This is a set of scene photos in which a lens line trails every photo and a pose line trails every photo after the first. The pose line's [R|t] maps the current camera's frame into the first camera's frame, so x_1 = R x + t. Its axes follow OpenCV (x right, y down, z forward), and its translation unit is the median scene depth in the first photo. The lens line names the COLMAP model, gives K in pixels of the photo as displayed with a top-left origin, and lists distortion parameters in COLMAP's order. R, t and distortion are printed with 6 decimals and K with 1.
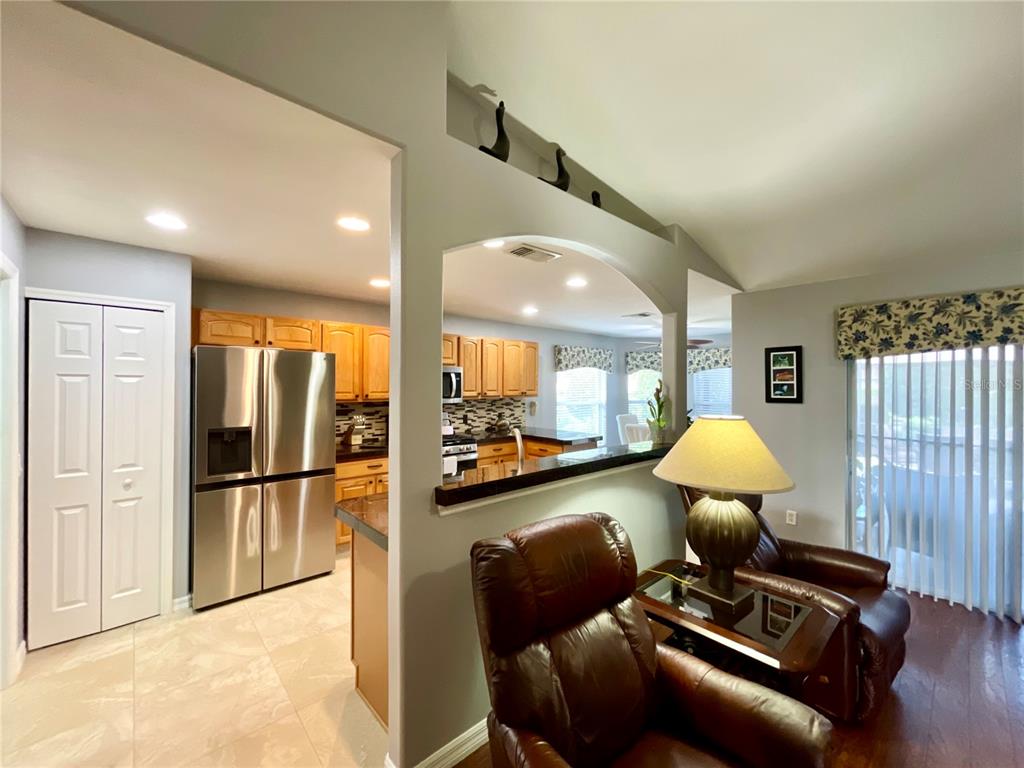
lens RADIAL K [[414.4, 0, 514.0], [0, 414.4, 384.7], [0, 0, 1]] dist [-0.000739, 0.000367]
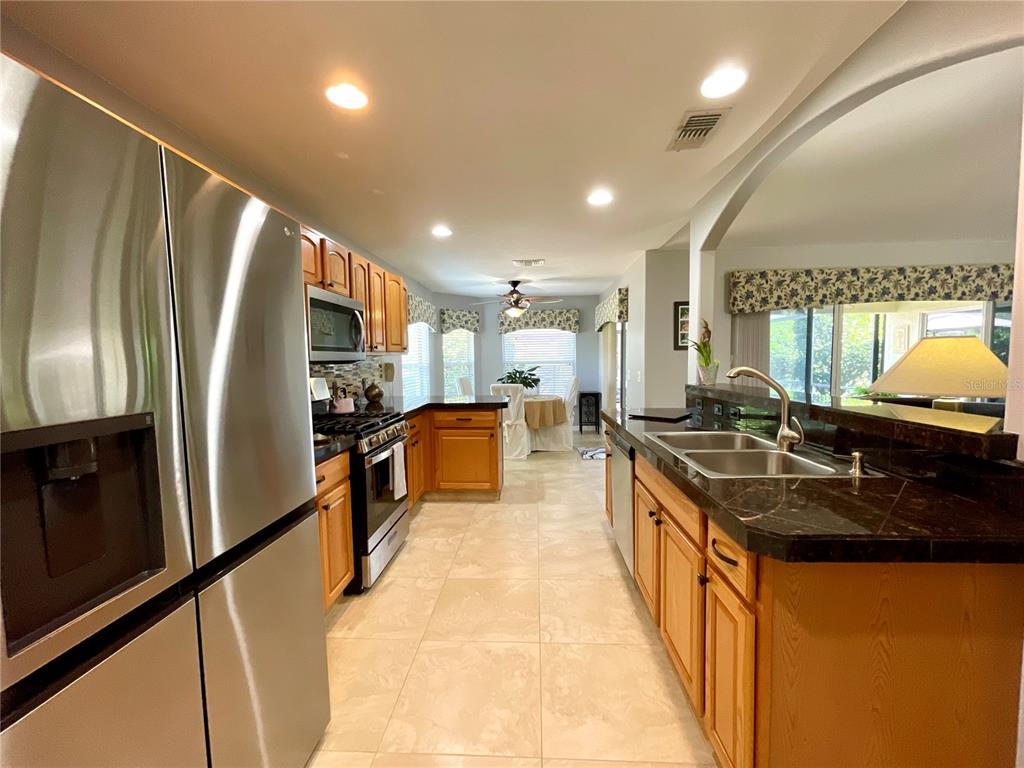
lens RADIAL K [[414.4, 0, 514.0], [0, 414.4, 384.7], [0, 0, 1]] dist [-0.000739, 0.000367]
pose [[0.711921, -0.059549, 0.699731, -0.414402], [0.016531, 0.997543, 0.068075, 0.042755], [-0.702065, -0.036896, 0.711156, 0.397255]]
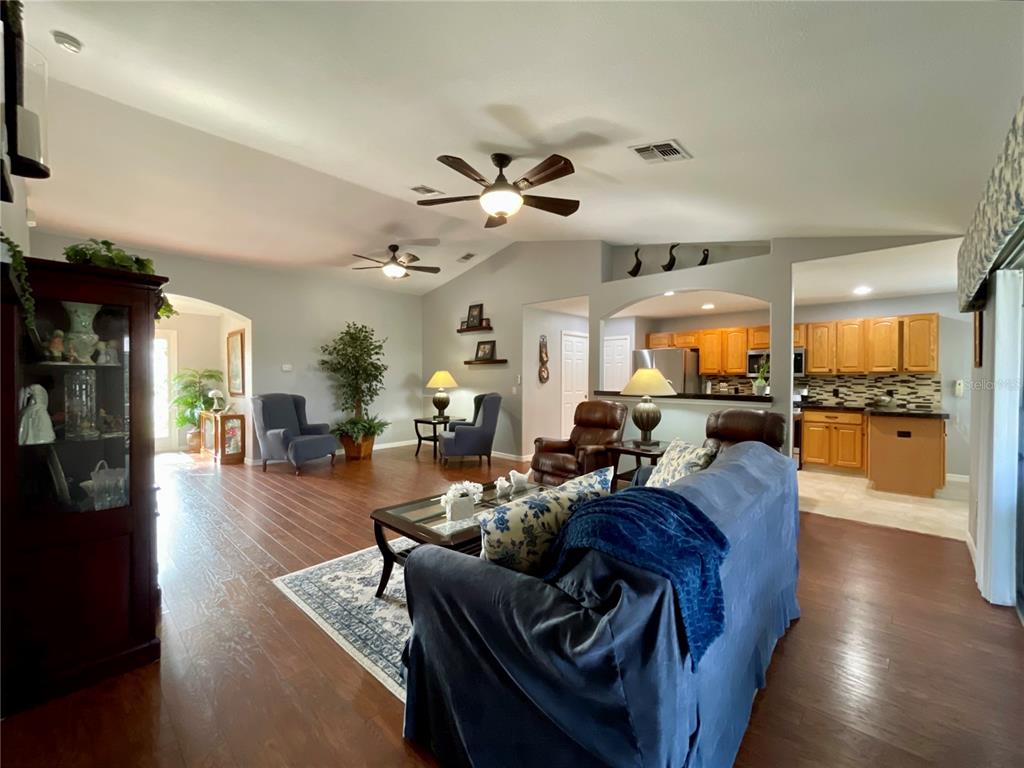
lens RADIAL K [[414.4, 0, 514.0], [0, 414.4, 384.7], [0, 0, 1]] dist [-0.000739, 0.000367]
pose [[0.076167, 0.011019, -0.997034, 1.082581], [-0.003395, 0.999936, 0.010792, 0.057811], [0.997089, 0.002563, 0.076199, 0.021933]]
